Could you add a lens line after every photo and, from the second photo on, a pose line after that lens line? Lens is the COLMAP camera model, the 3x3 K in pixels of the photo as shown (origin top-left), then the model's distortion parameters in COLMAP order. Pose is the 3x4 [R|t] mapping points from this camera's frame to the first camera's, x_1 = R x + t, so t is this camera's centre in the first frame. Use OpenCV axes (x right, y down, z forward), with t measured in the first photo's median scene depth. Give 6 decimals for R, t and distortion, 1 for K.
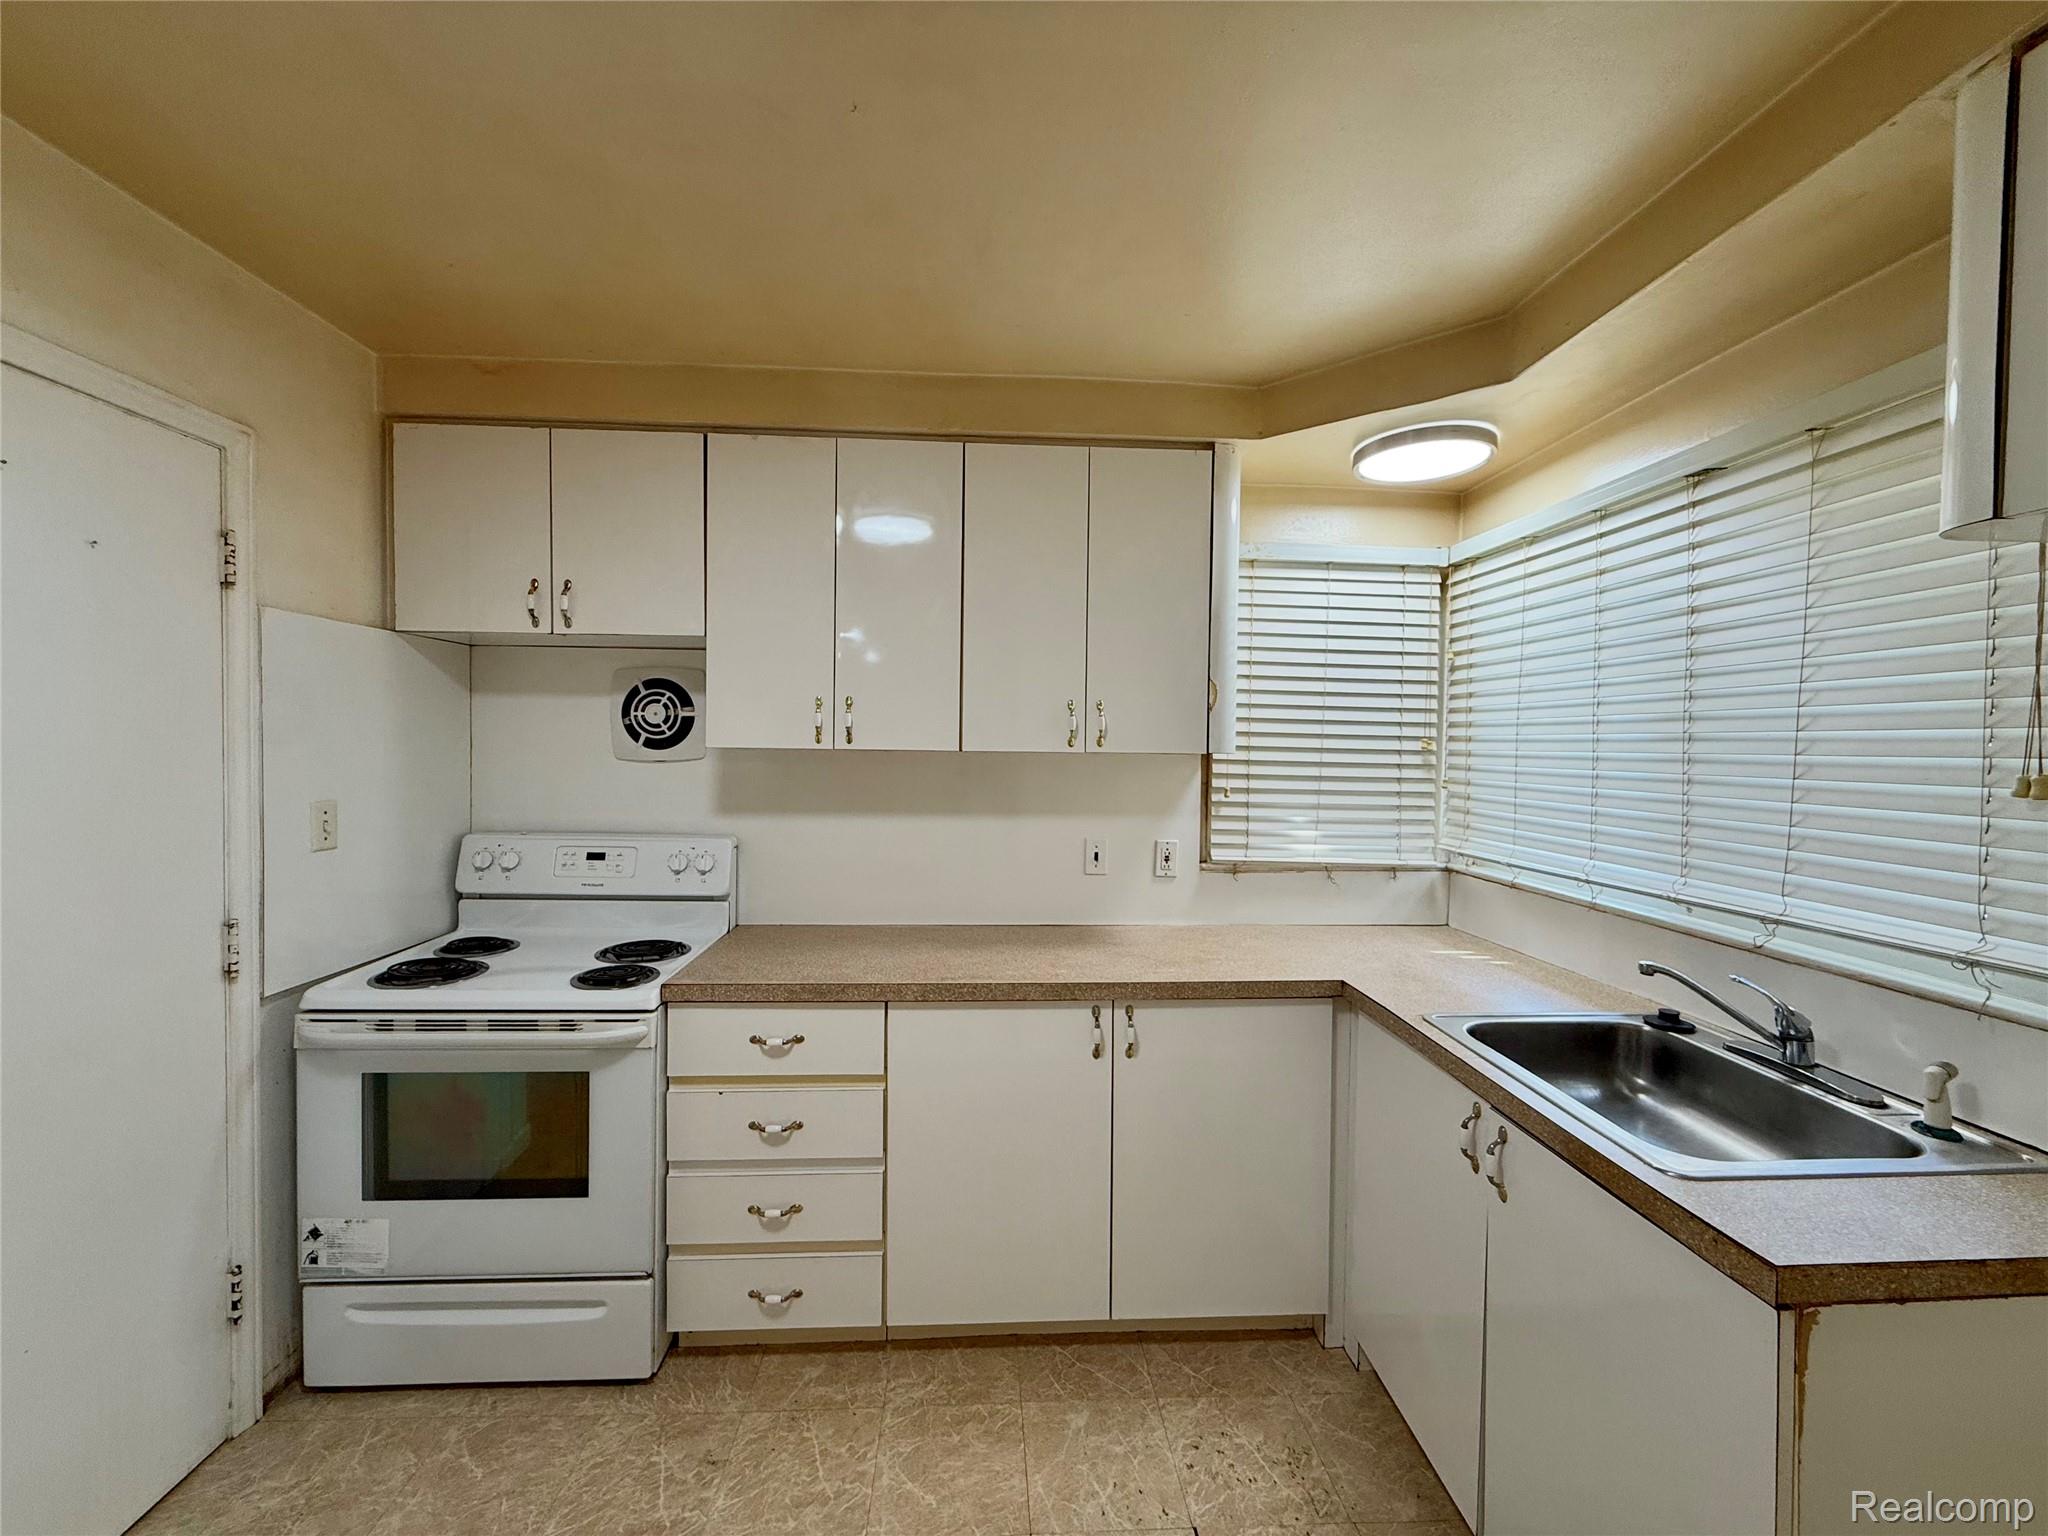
lens RADIAL K [[817.4, 0, 1017.3], [0, 817.4, 767.4], [0, 0, 1]] dist [0.001397, -0.000598]
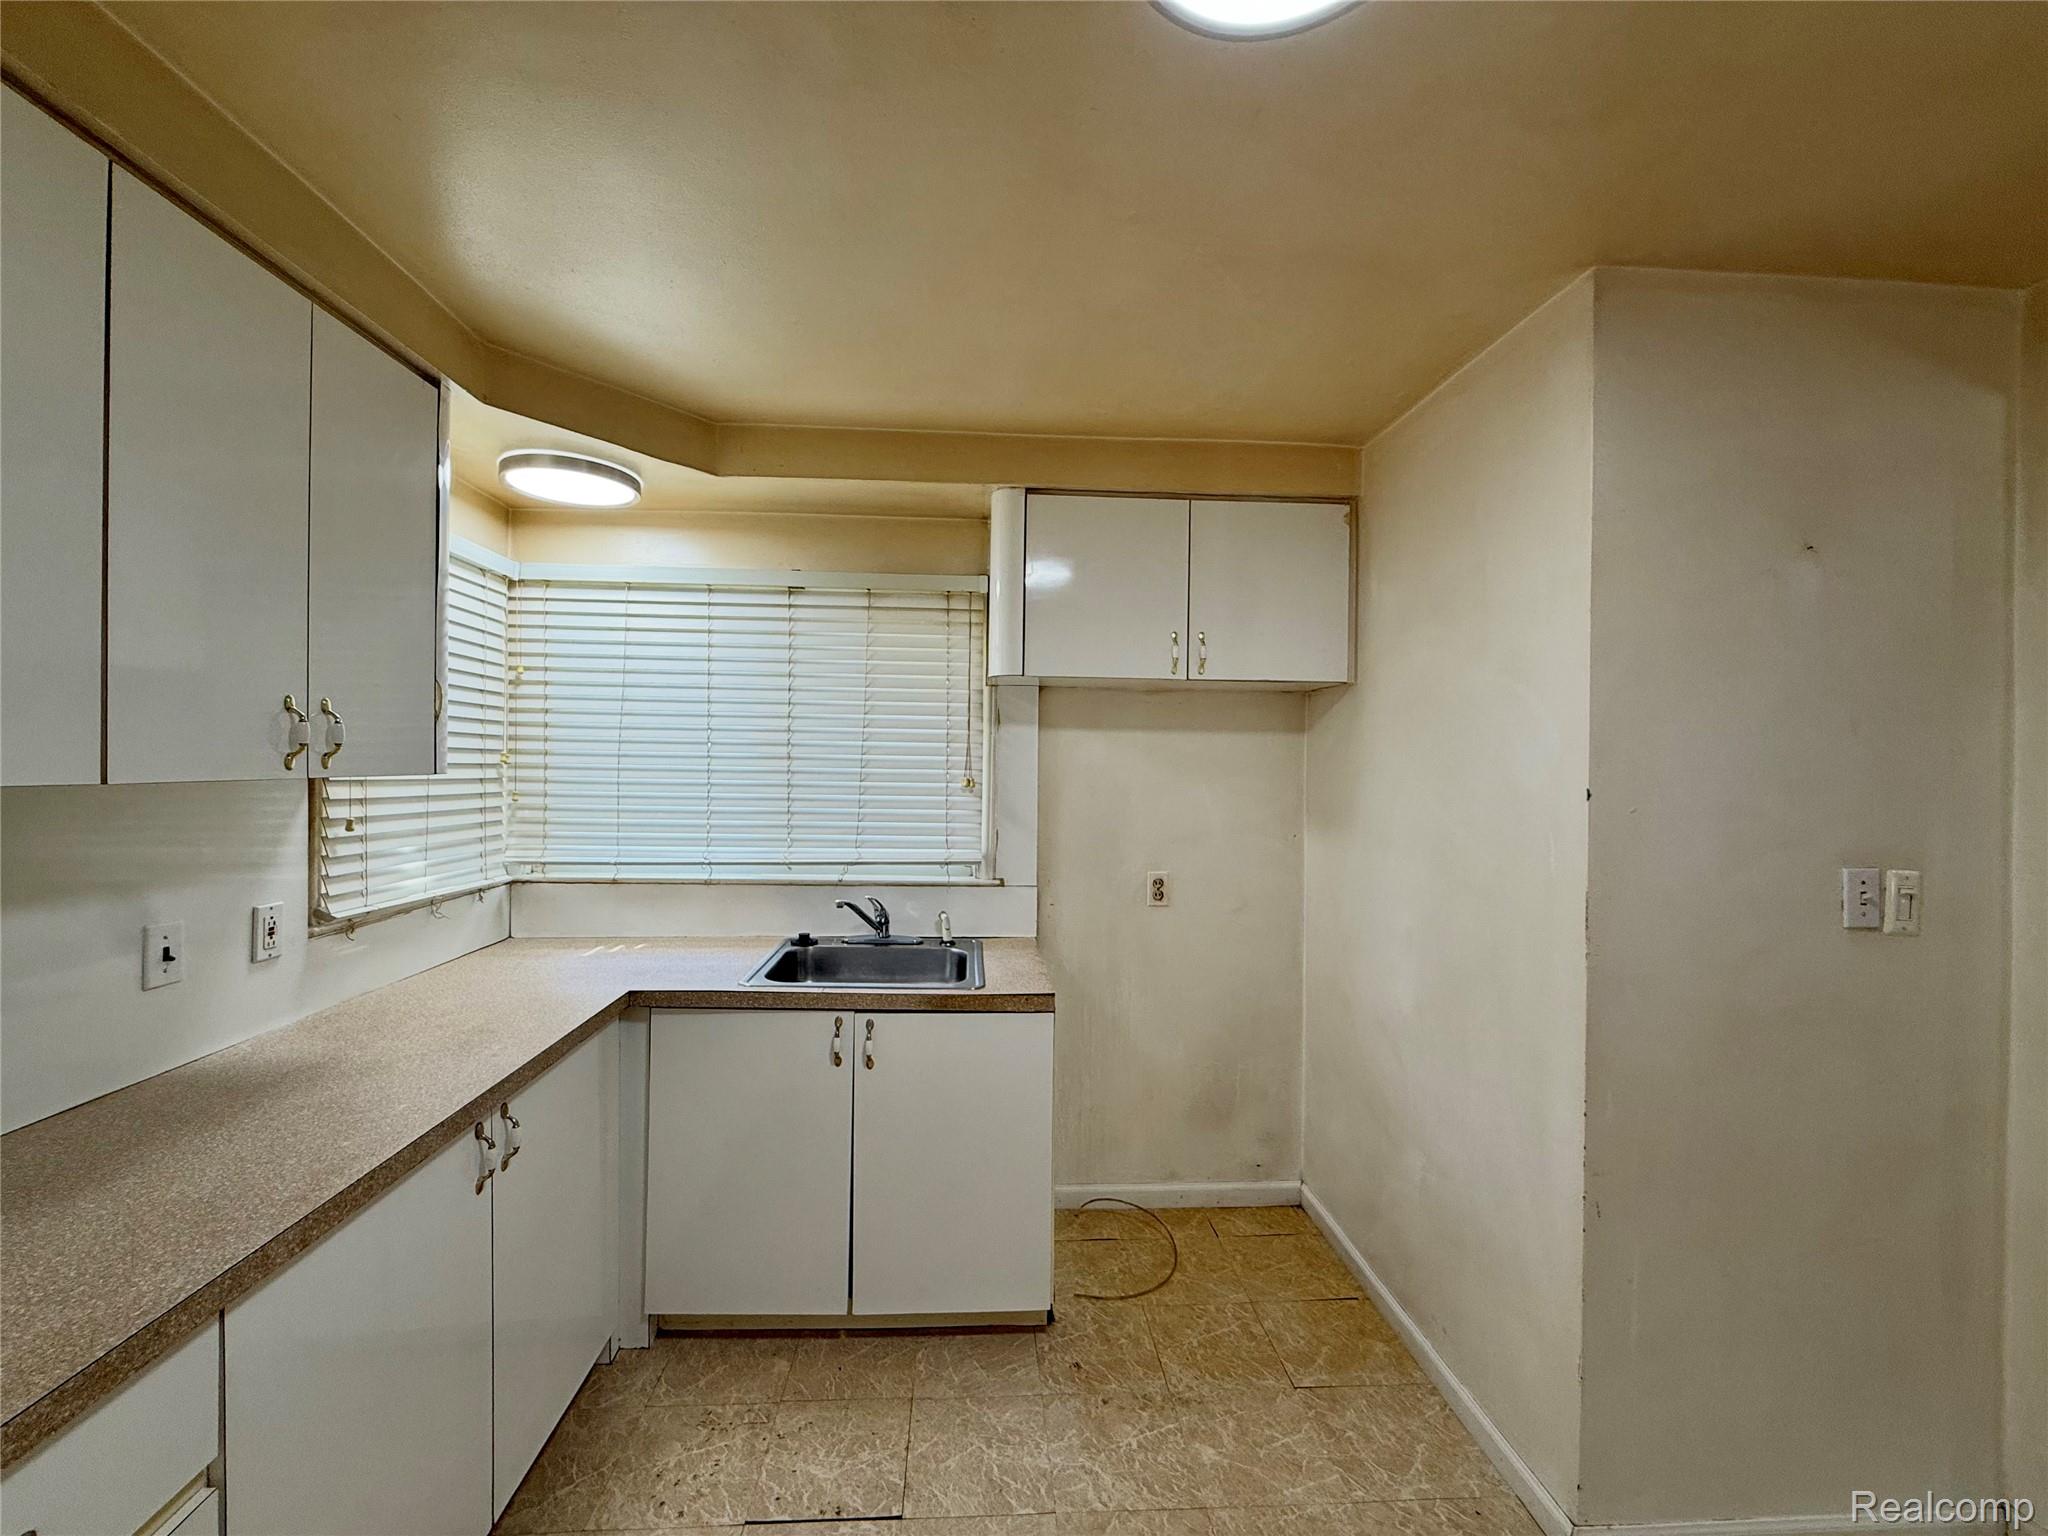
lens RADIAL K [[817.4, 0, 1017.7], [0, 817.4, 768.7], [0, 0, 1]] dist [0.001397, -0.000598]
pose [[-0.010844, -0.021806, 0.999703, -0.595223], [0.011251, 0.999696, 0.021927, -0.035568], [-0.999878, 0.011485, -0.010595, 0.482729]]
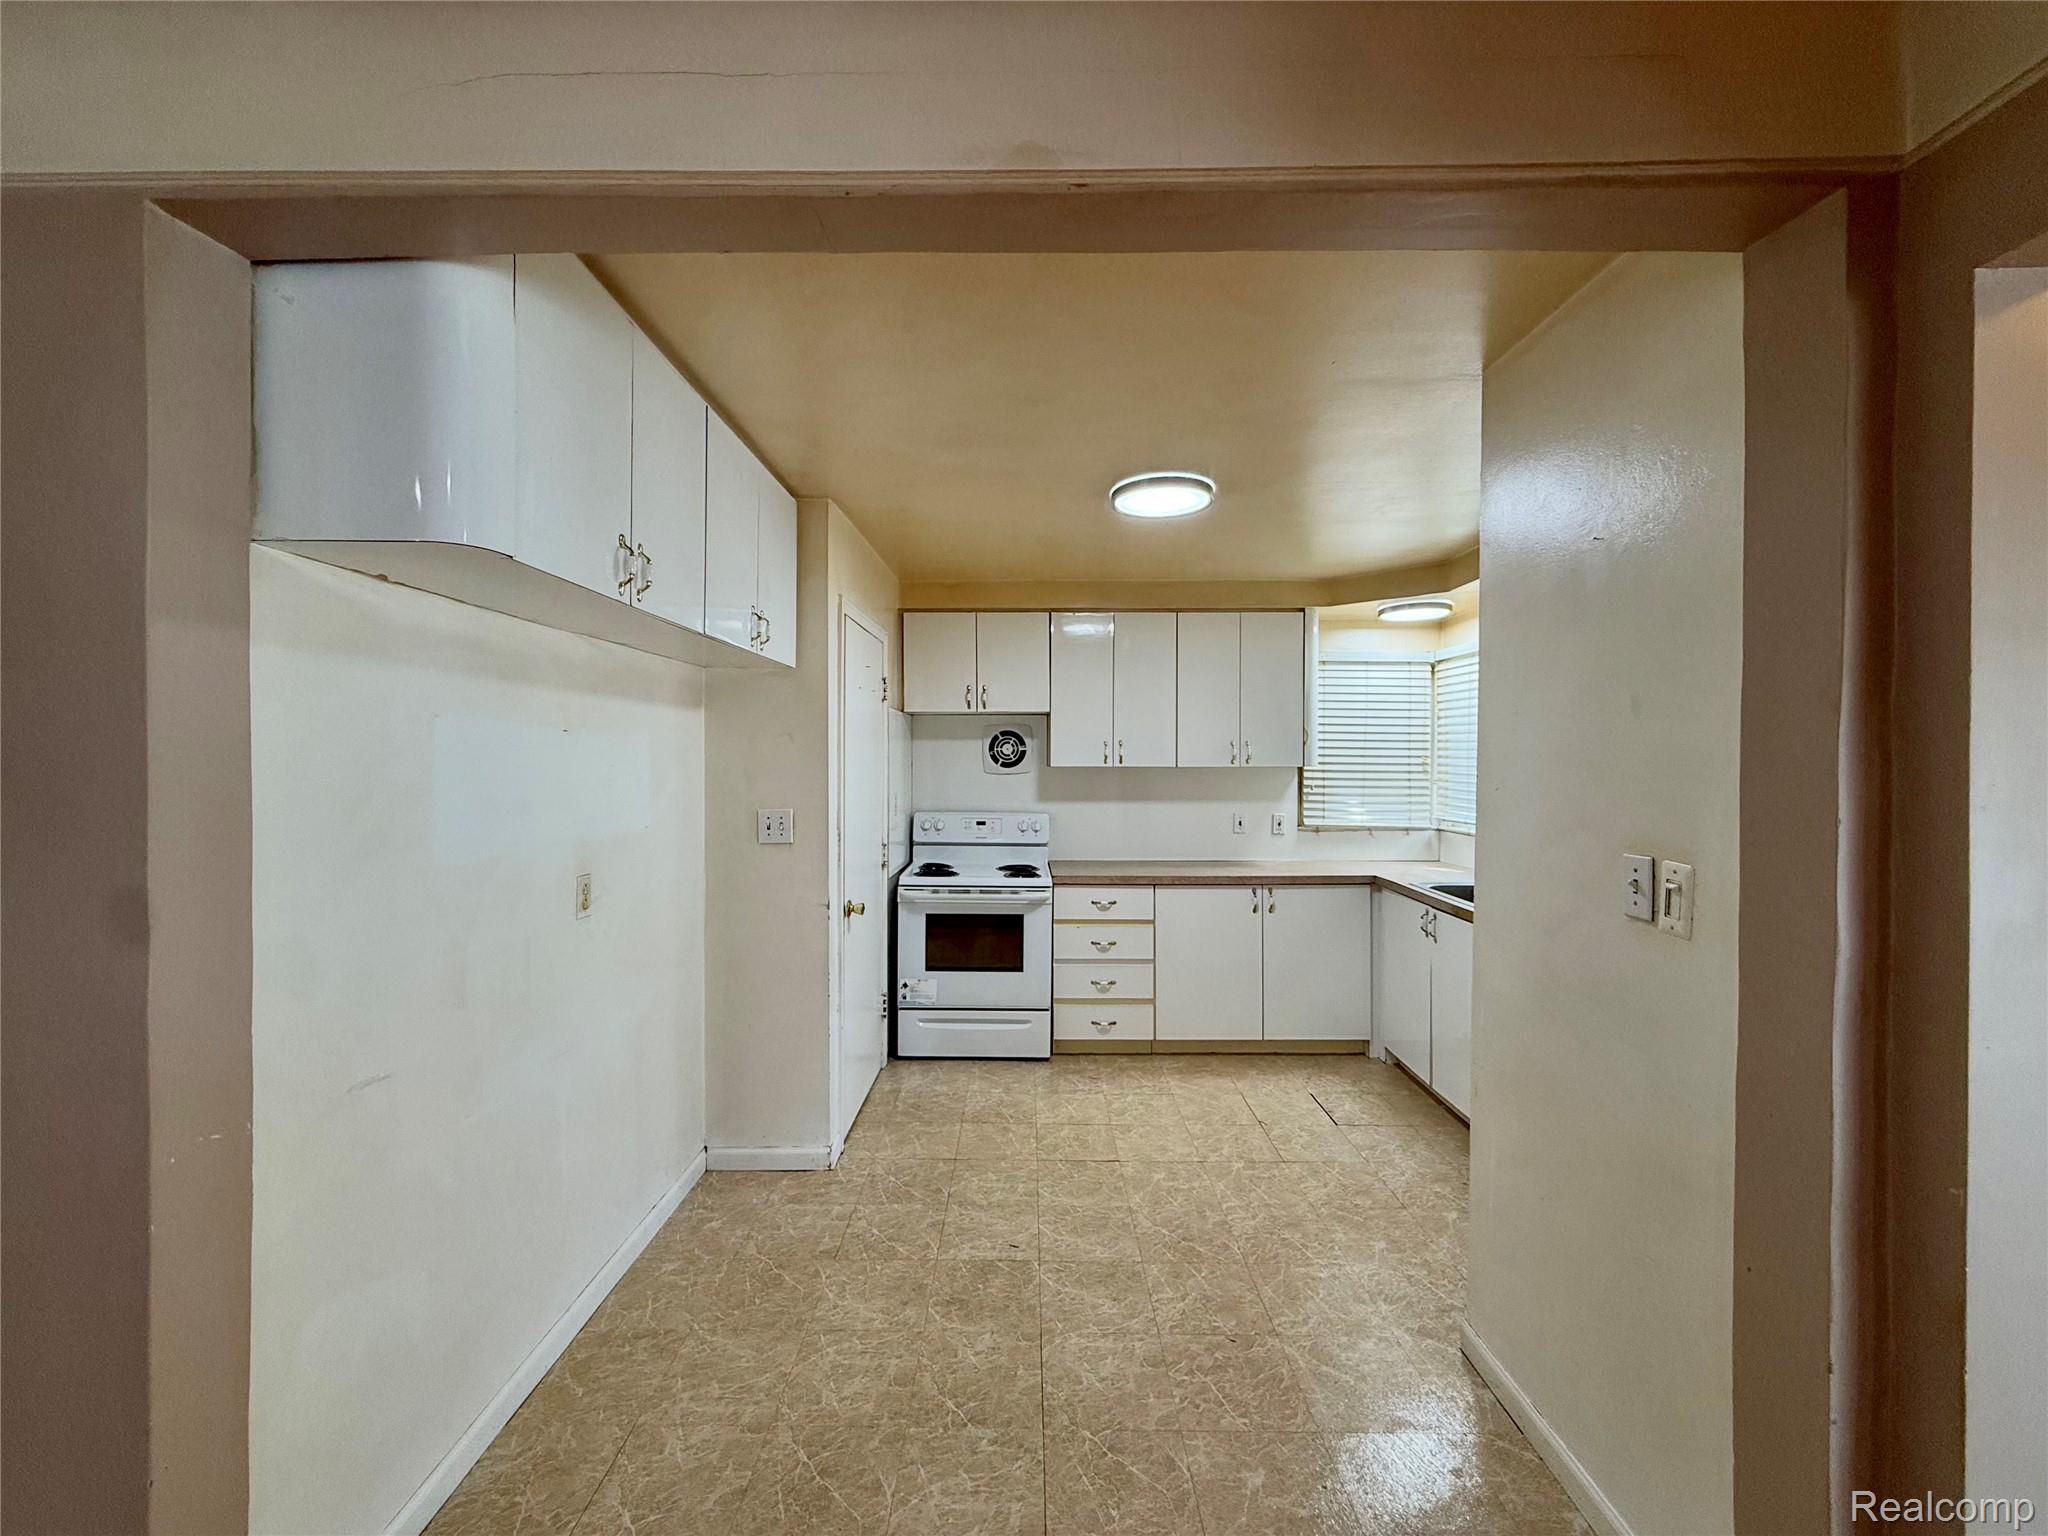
lens RADIAL K [[817.4, 0, 1013.3], [0, 817.4, 766.9], [0, 0, 1]] dist [0.001397, -0.000598]
pose [[0.997657, -0.011623, -0.067422, -0.349118], [0.010431, 0.999784, -0.018004, 0.012499], [0.067616, 0.017259, 0.997562, -1.059810]]
